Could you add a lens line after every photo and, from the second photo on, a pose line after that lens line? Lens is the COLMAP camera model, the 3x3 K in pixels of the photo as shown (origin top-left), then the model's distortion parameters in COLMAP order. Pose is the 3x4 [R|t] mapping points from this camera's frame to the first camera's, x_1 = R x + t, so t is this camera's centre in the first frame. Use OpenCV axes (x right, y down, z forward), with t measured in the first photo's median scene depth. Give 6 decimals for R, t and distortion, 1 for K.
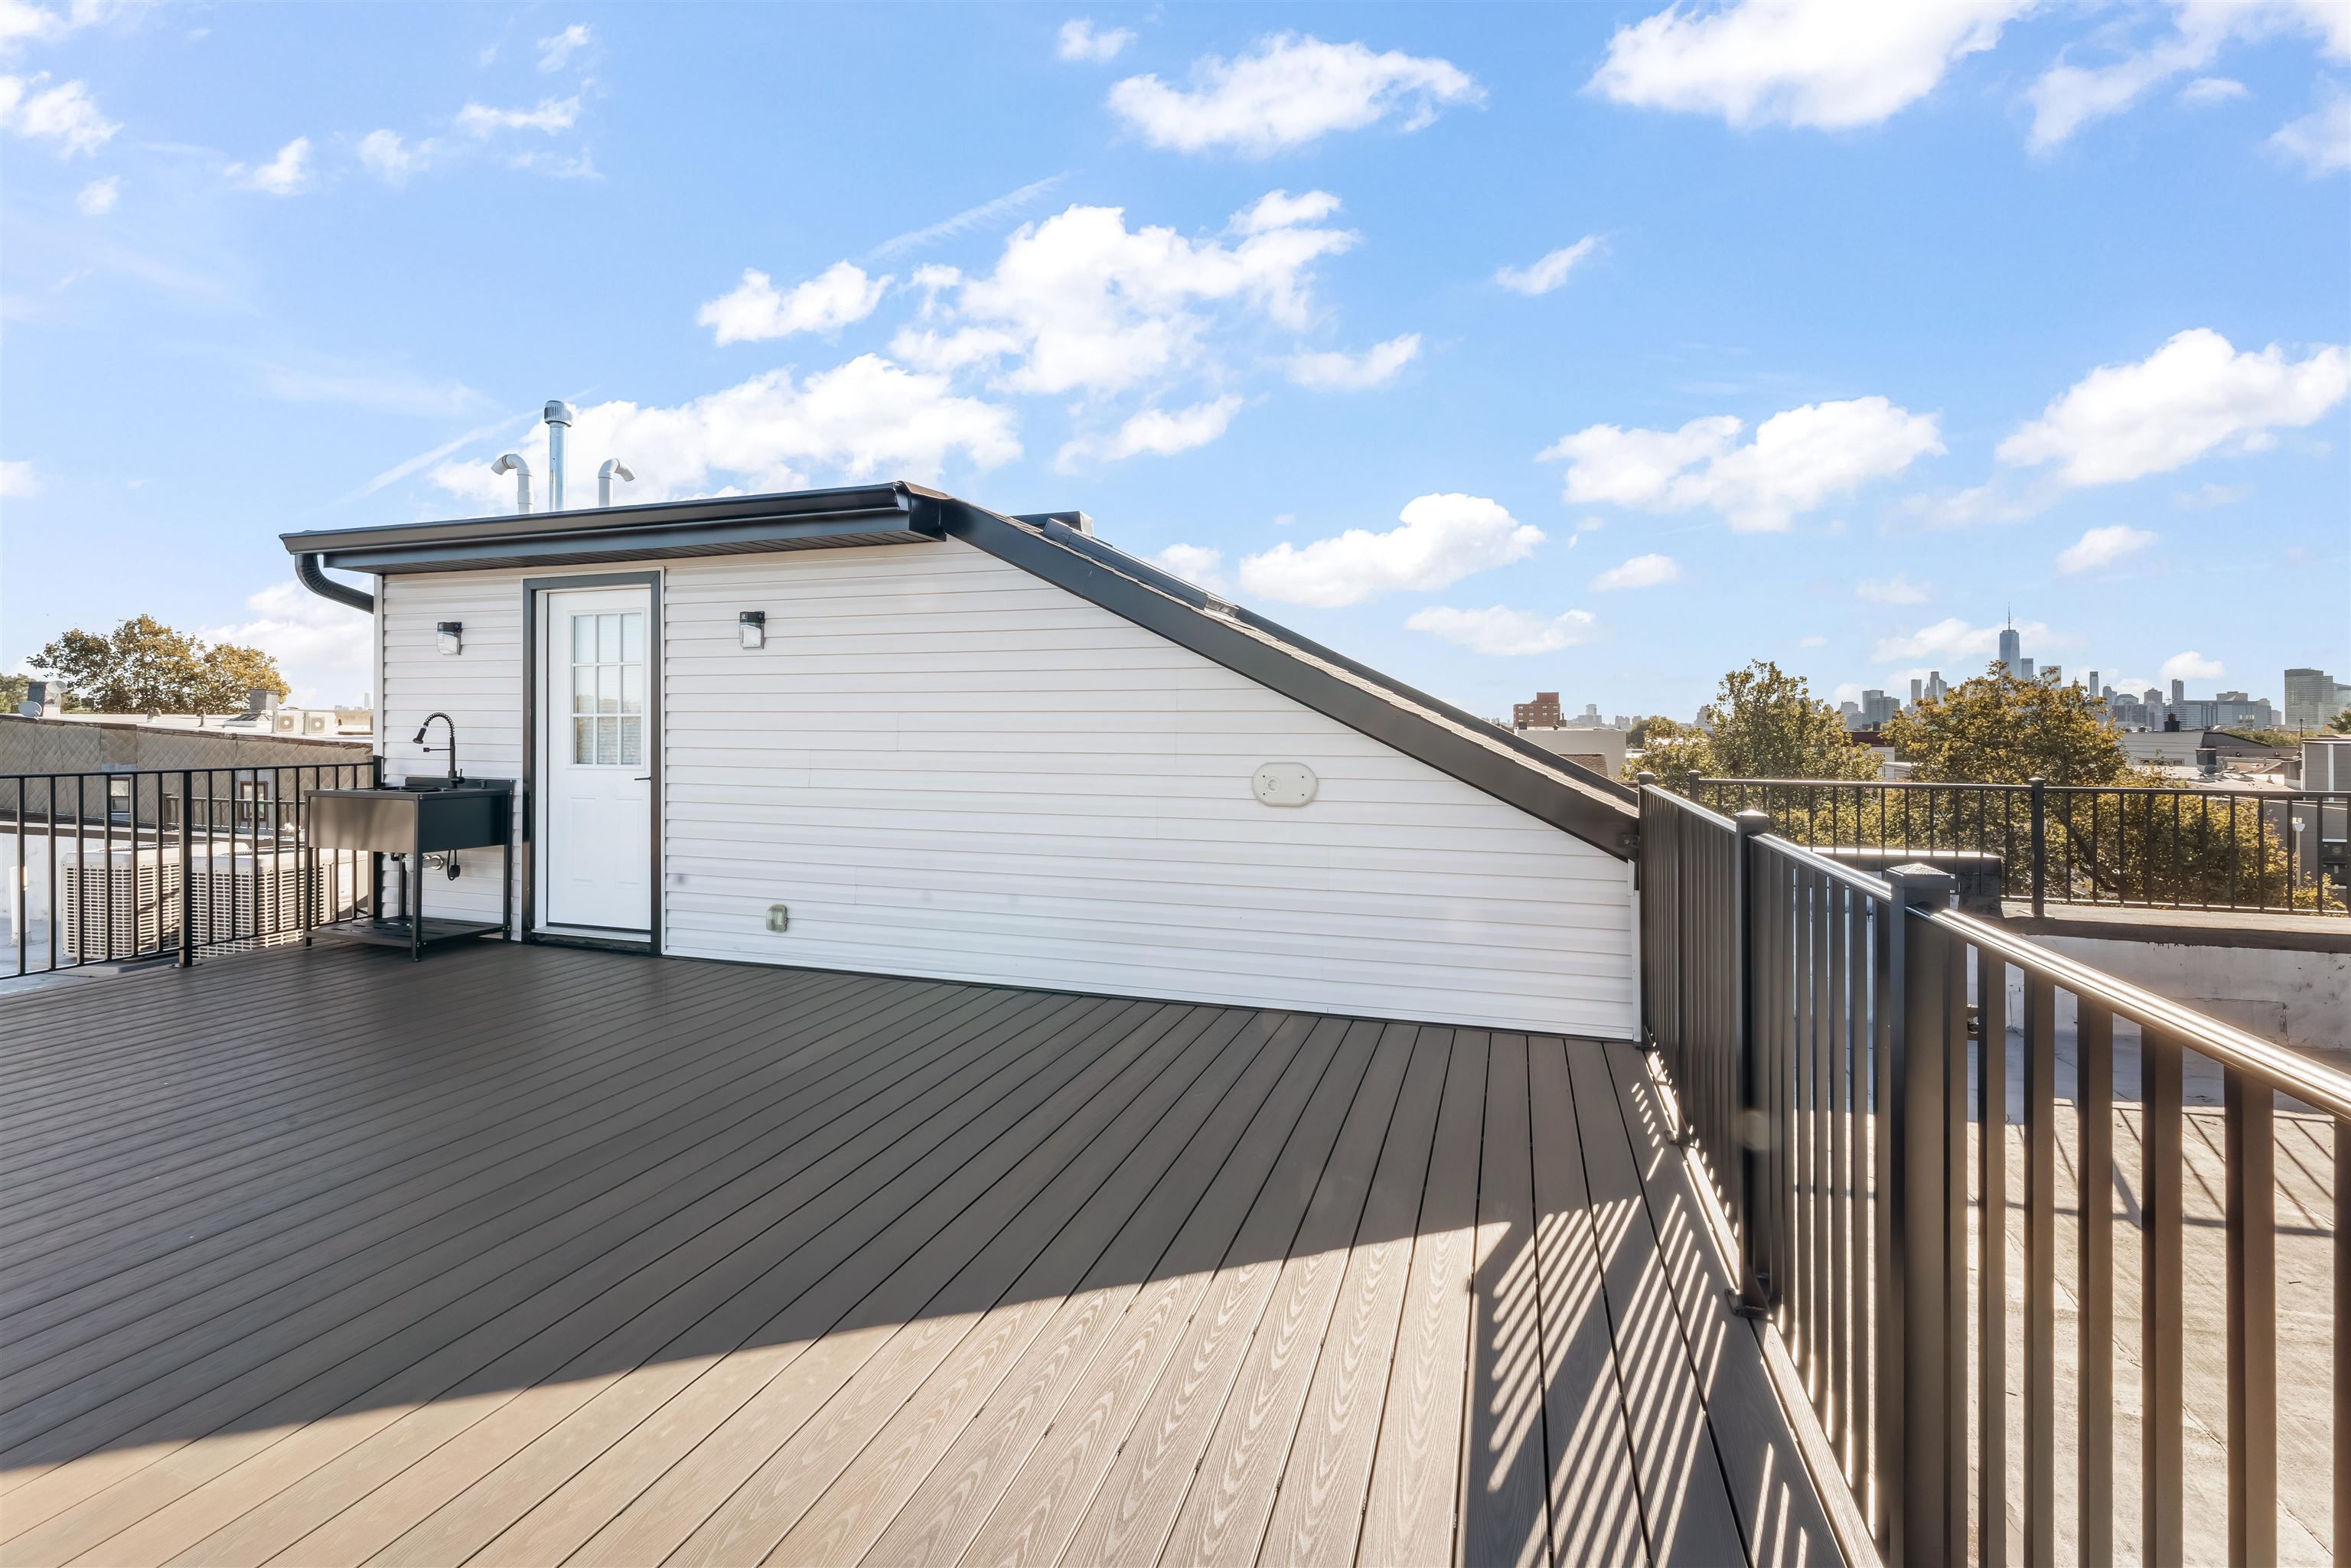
lens RADIAL K [[1085.2, 0, 1139.0], [0, 1085.2, 726.7], [0, 0, 1]] dist [-0.002053, -0.000057]
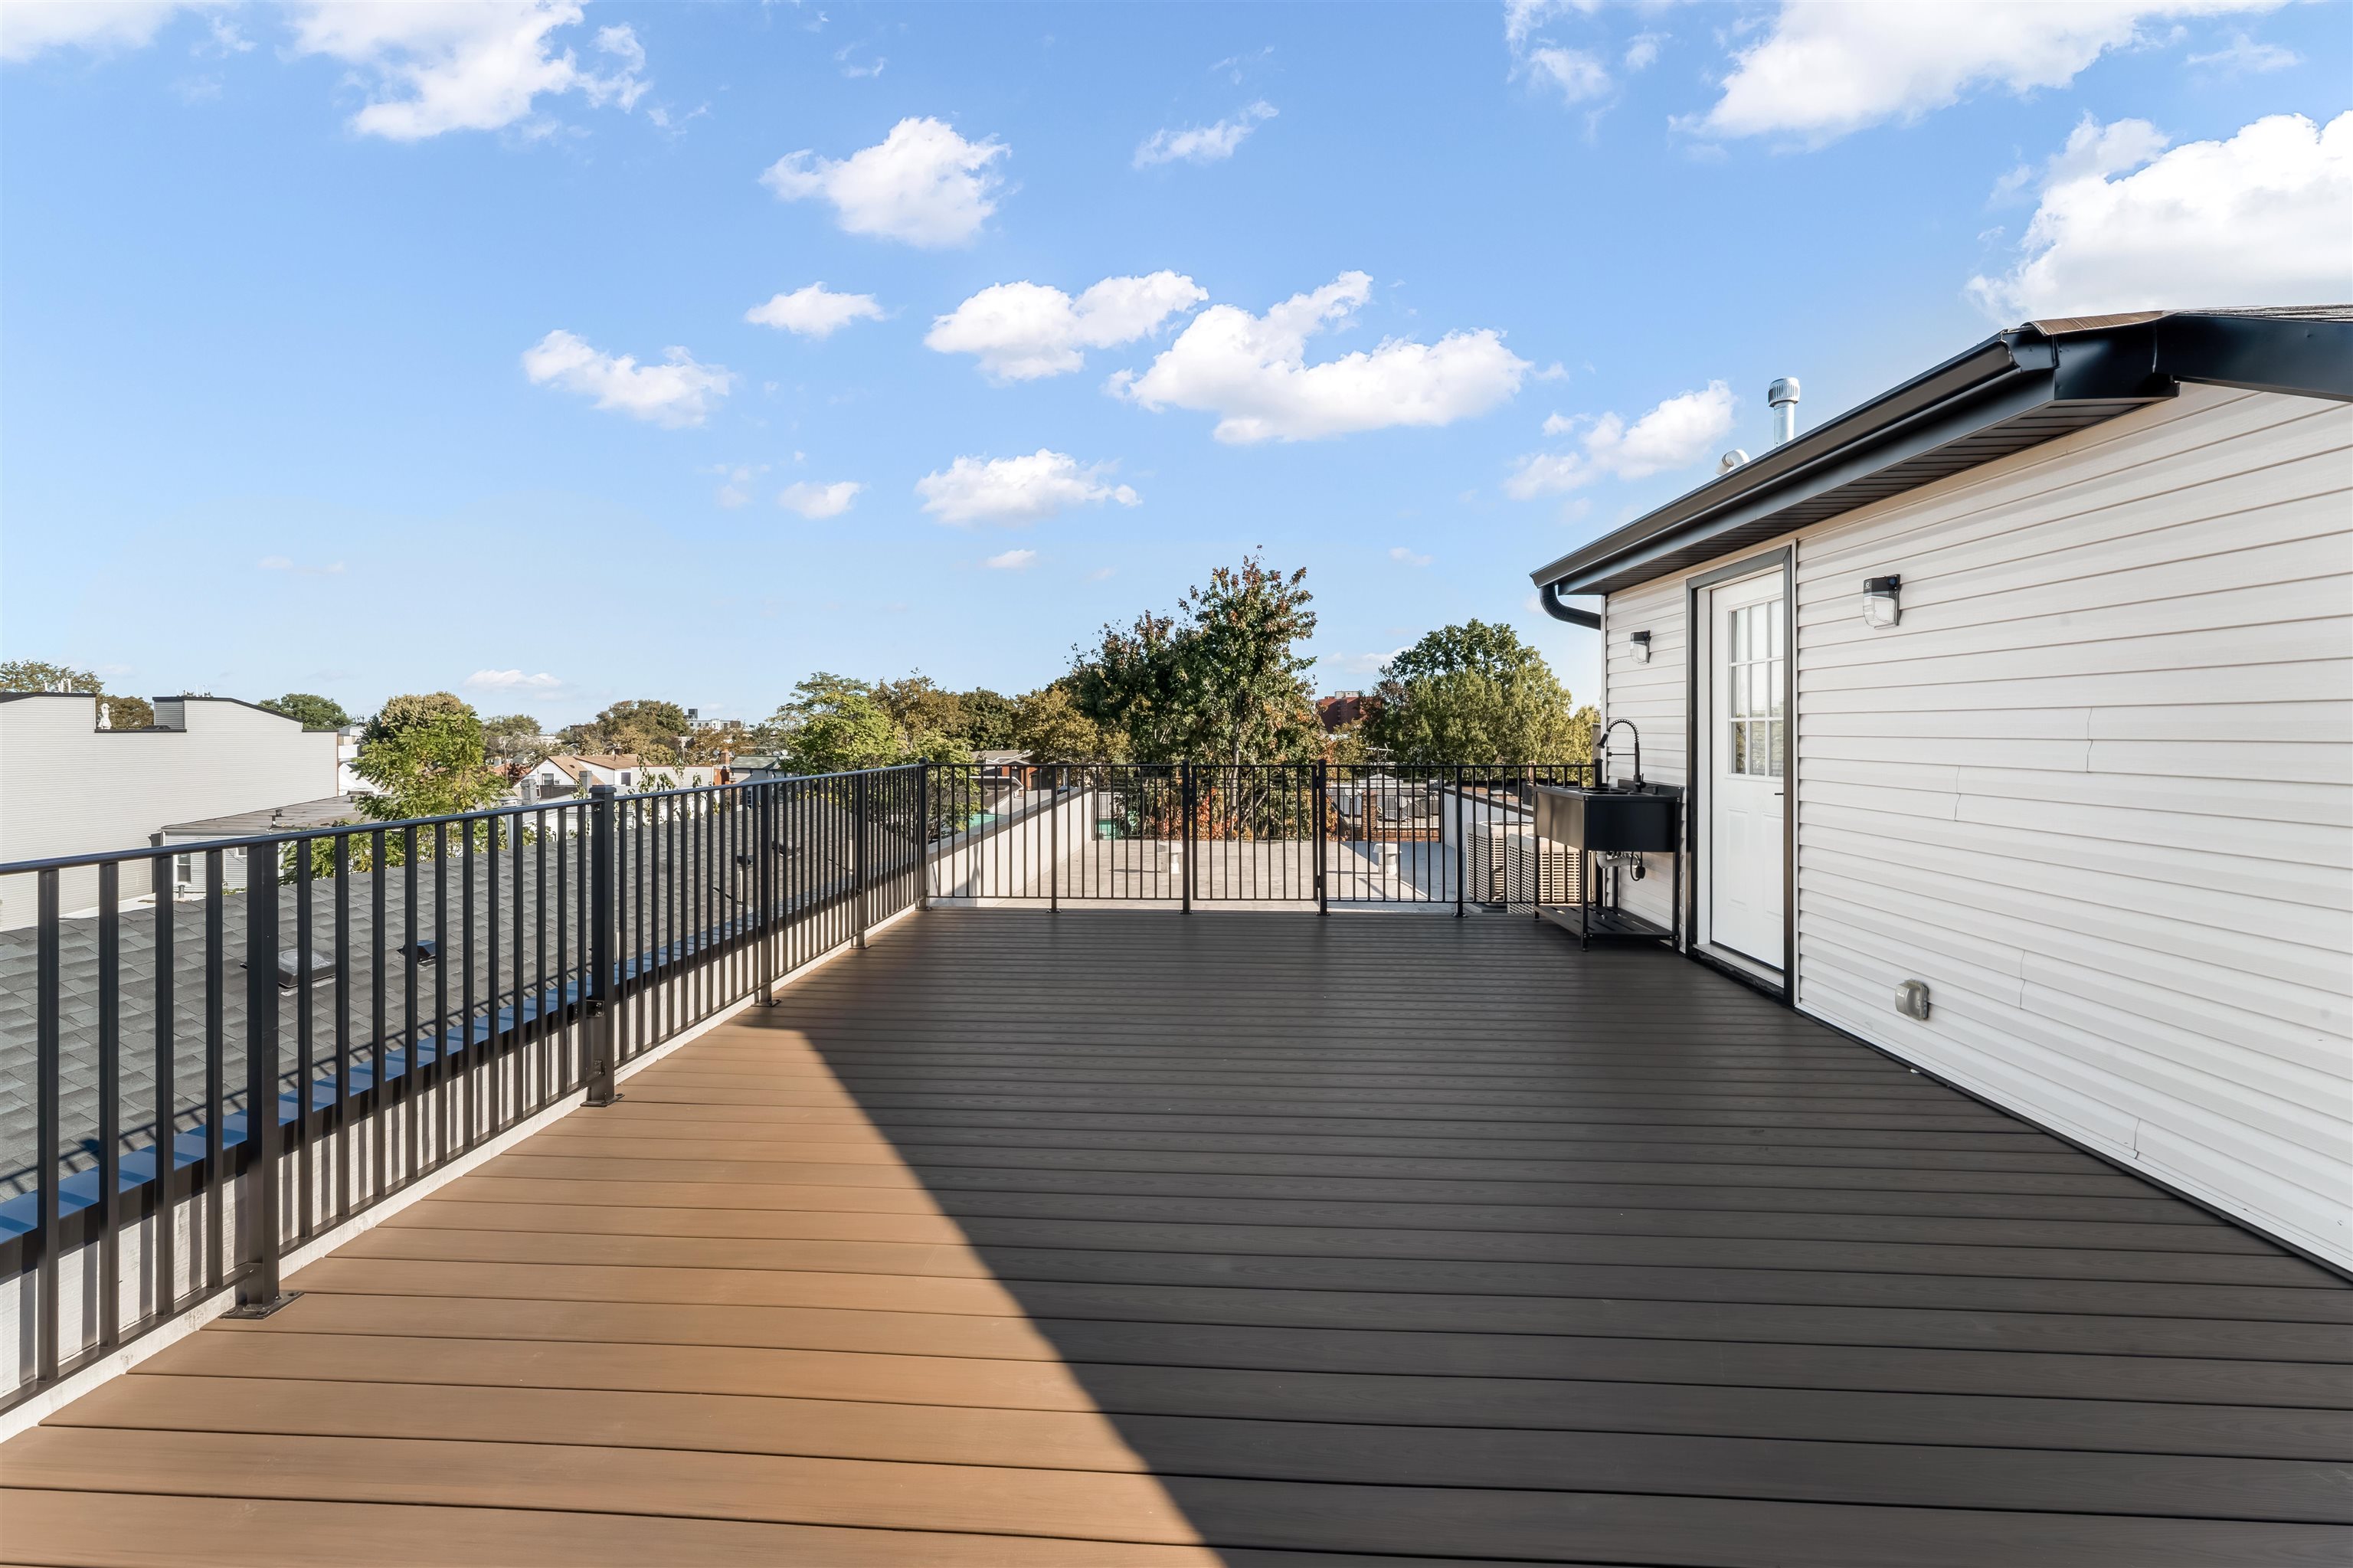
lens RADIAL K [[966.7, 0, 1147.8], [0, 966.7, 732.0], [0, 0, 1]] dist [0.004950, -0.001005]
pose [[0.261965, -0.000926, -0.965077, 0.139379], [0.002255, 0.999997, -0.000347, -0.000861], [0.965075, -0.002086, 0.261966, 0.314854]]
